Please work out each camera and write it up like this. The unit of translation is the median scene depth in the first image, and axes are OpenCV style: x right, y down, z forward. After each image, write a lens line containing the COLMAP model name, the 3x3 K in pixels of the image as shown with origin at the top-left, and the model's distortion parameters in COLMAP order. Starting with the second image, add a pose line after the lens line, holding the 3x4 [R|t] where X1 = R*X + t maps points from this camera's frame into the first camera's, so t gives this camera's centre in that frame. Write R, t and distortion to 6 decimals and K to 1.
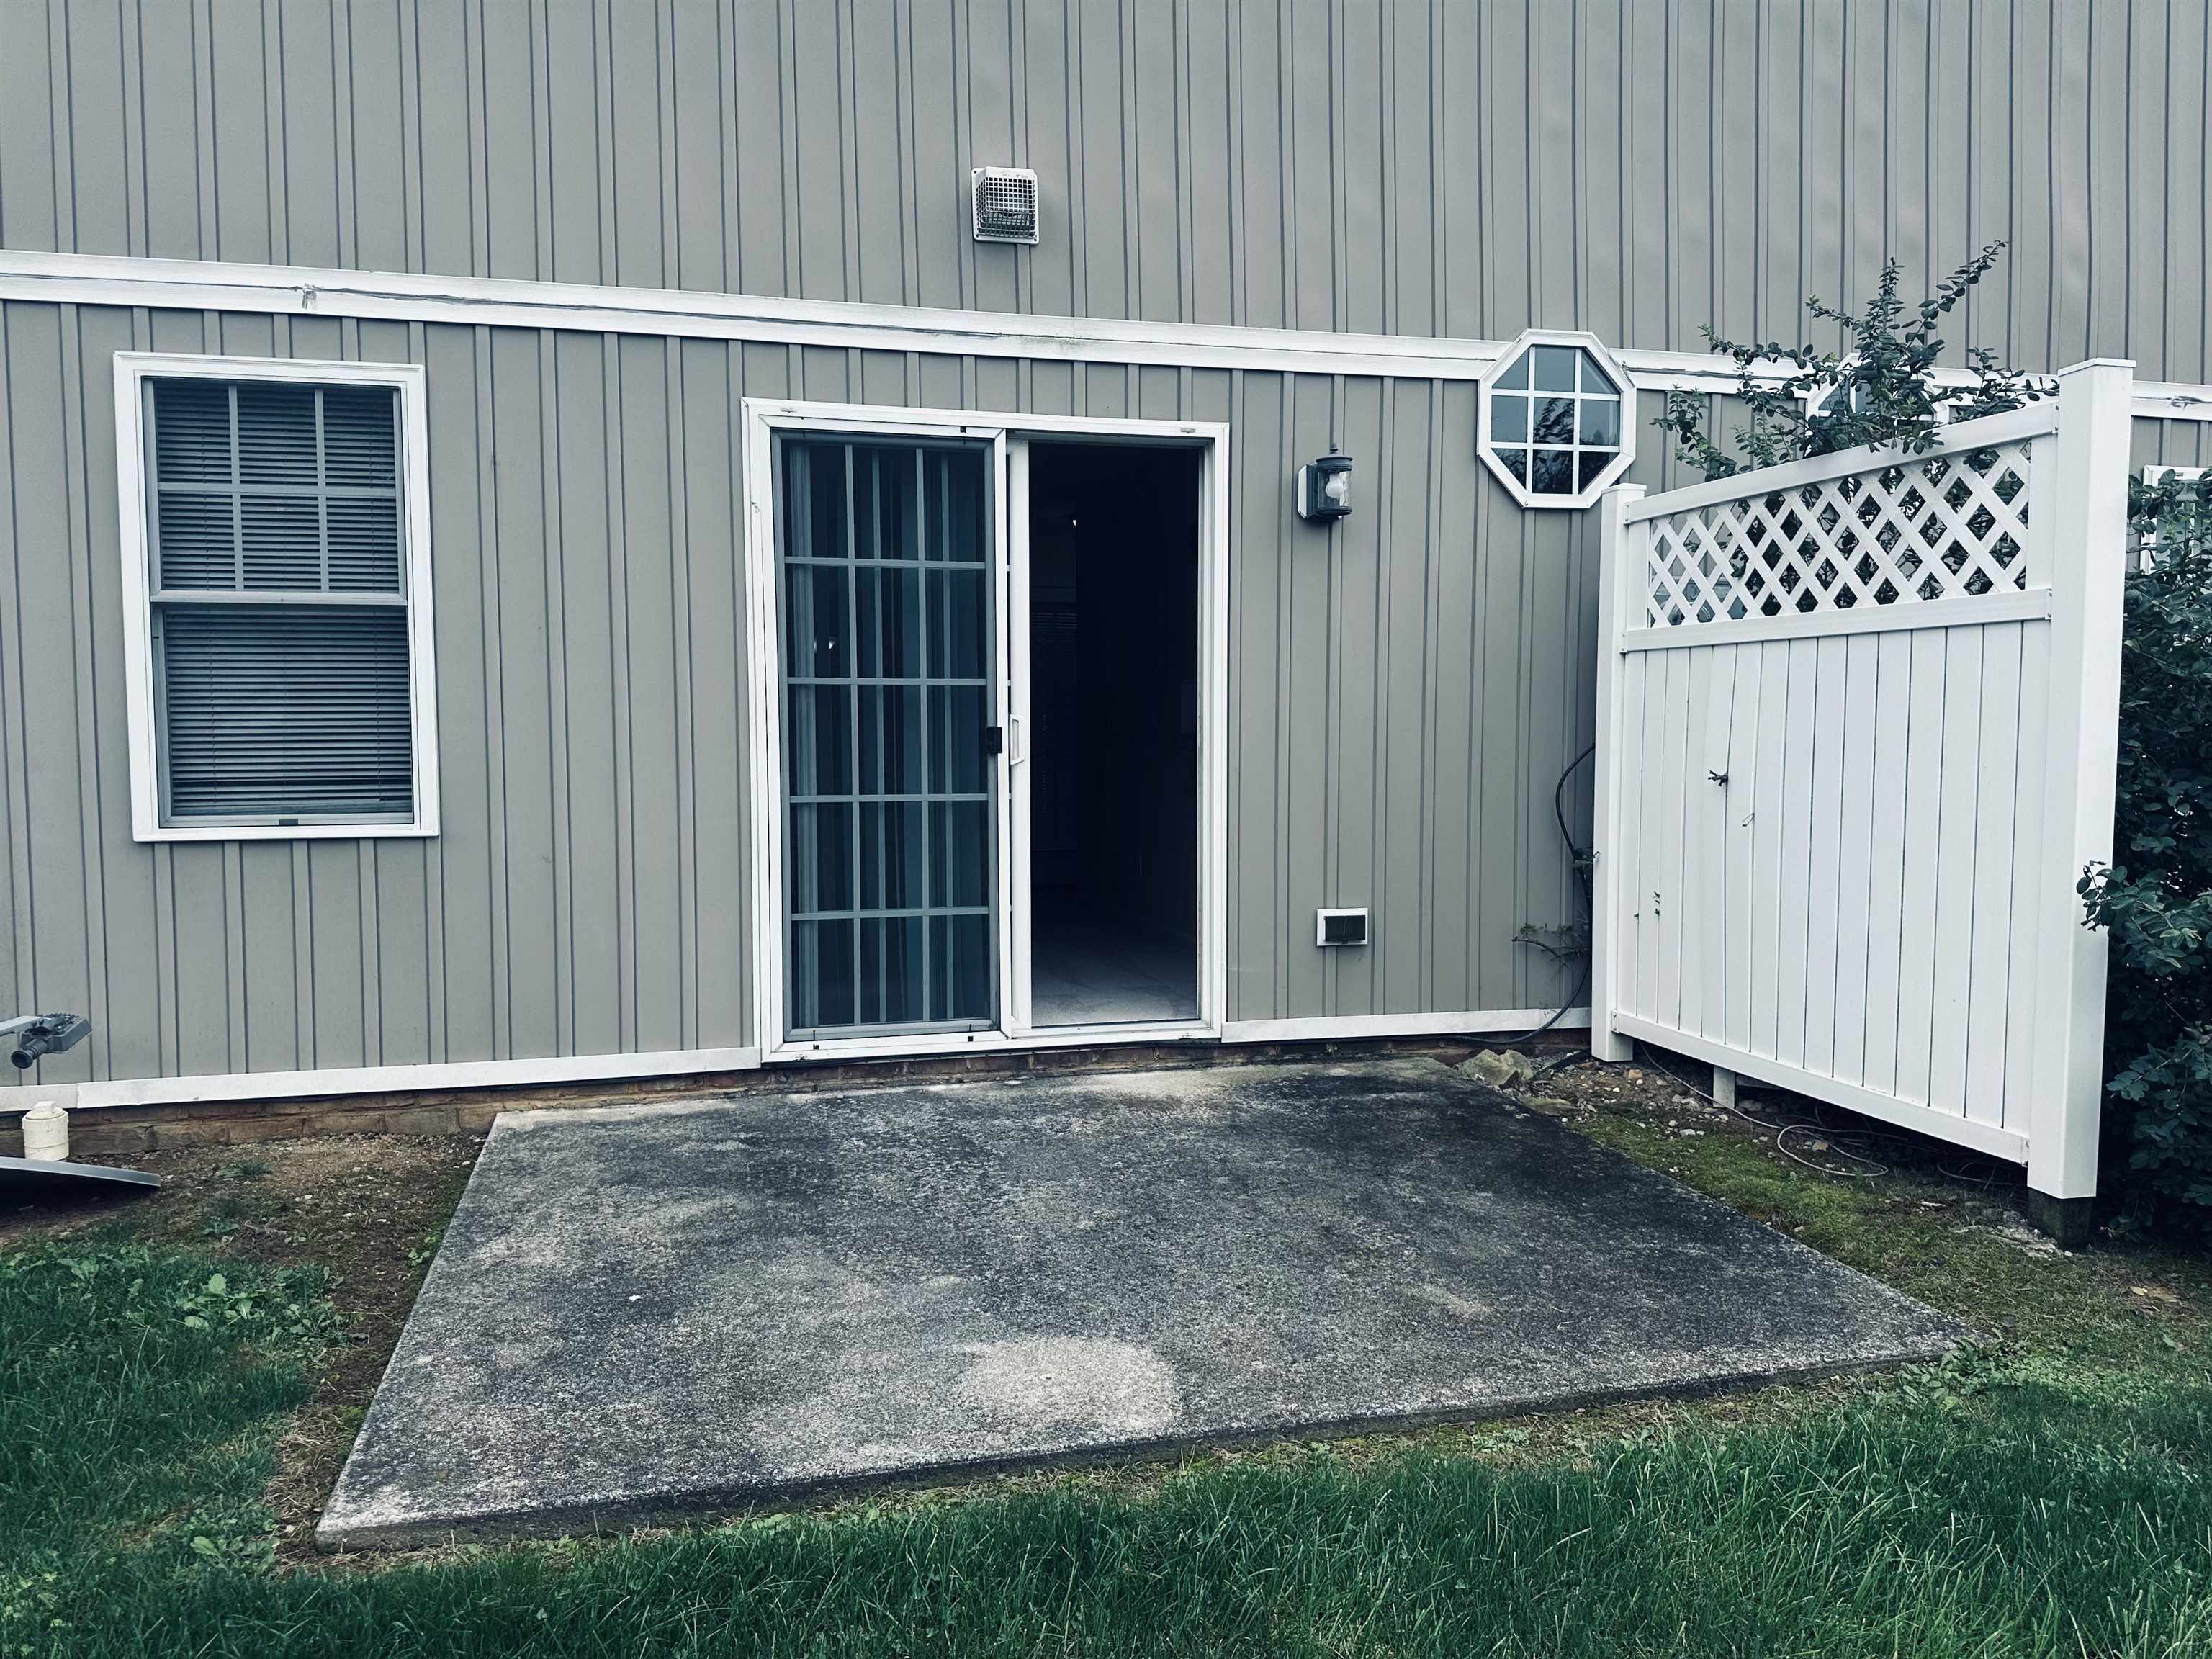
lens RADIAL K [[1503.8, 0, 1106.0], [0, 1503.8, 829.5], [0, 0, 1]] dist [0.044319, -0.000160]
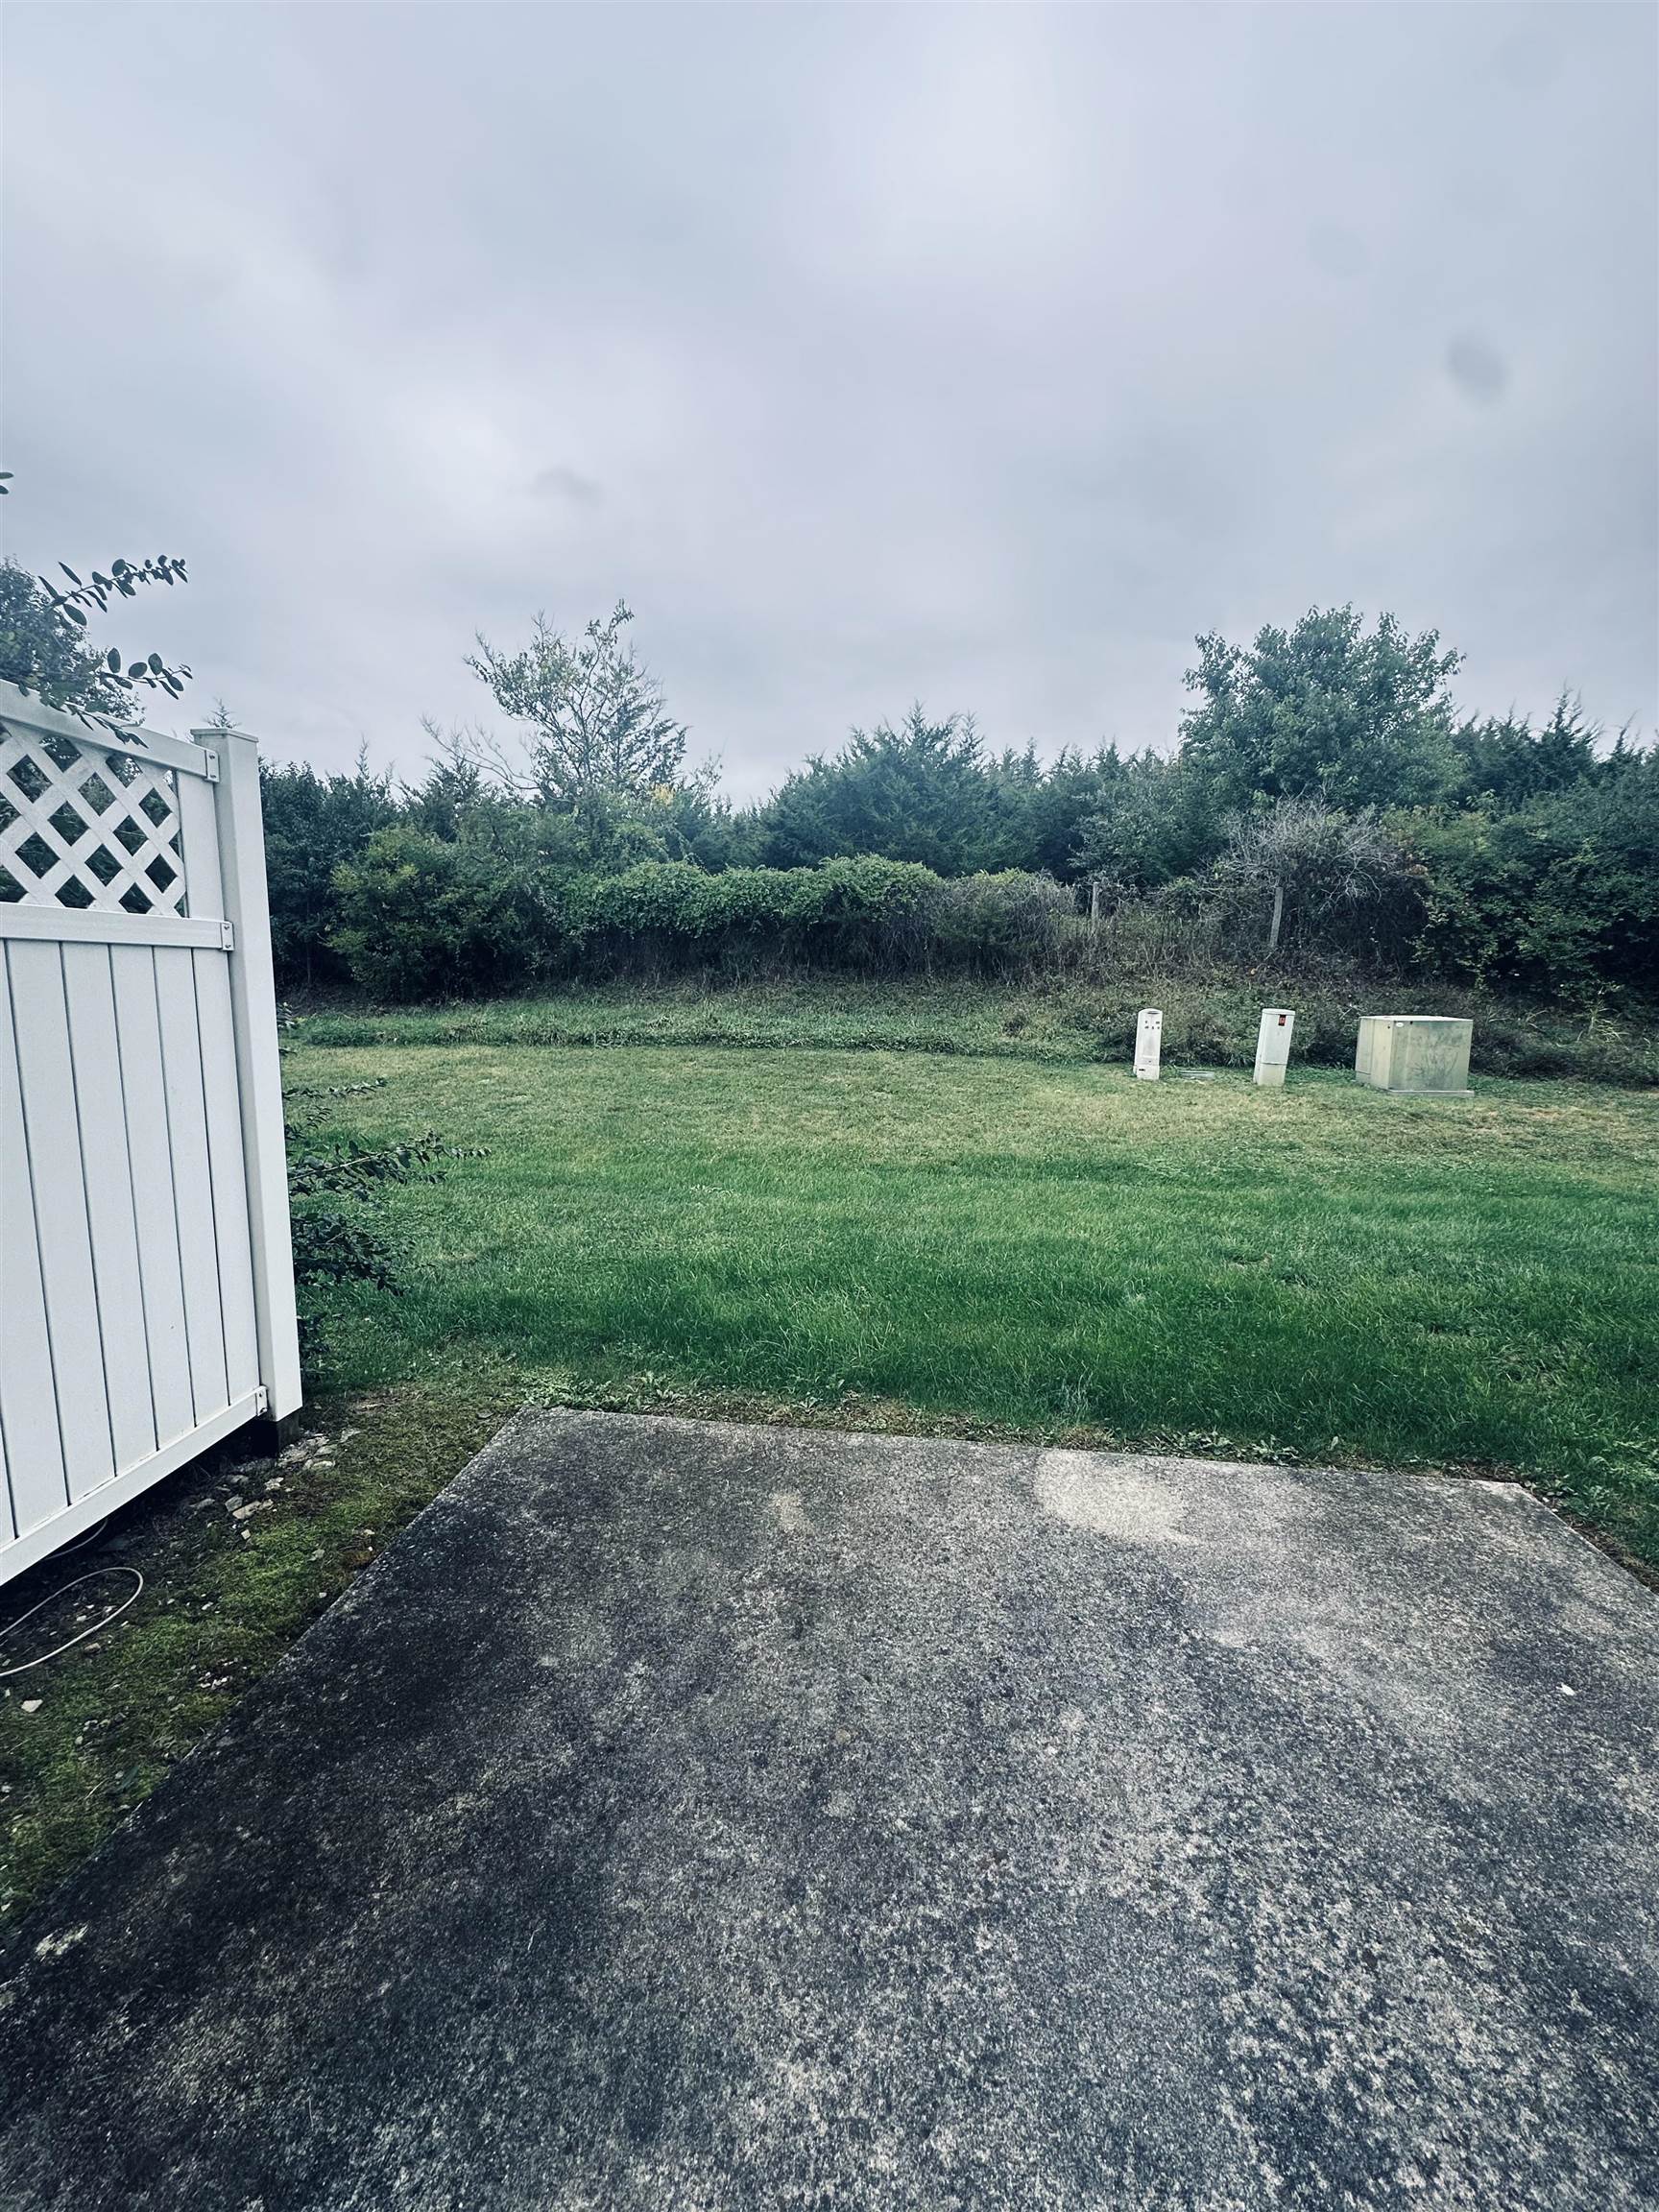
lens RADIAL K [[897.3, 0, 829.5], [0, 897.3, 1106.0], [0, 0, 1]] dist [-0.001040, 0.000102]
pose [[-0.937905, -0.070978, 0.339552, -0.032556], [-0.000598, 0.979172, 0.203029, -0.159492], [-0.346891, 0.190220, -0.918414, 1.480789]]
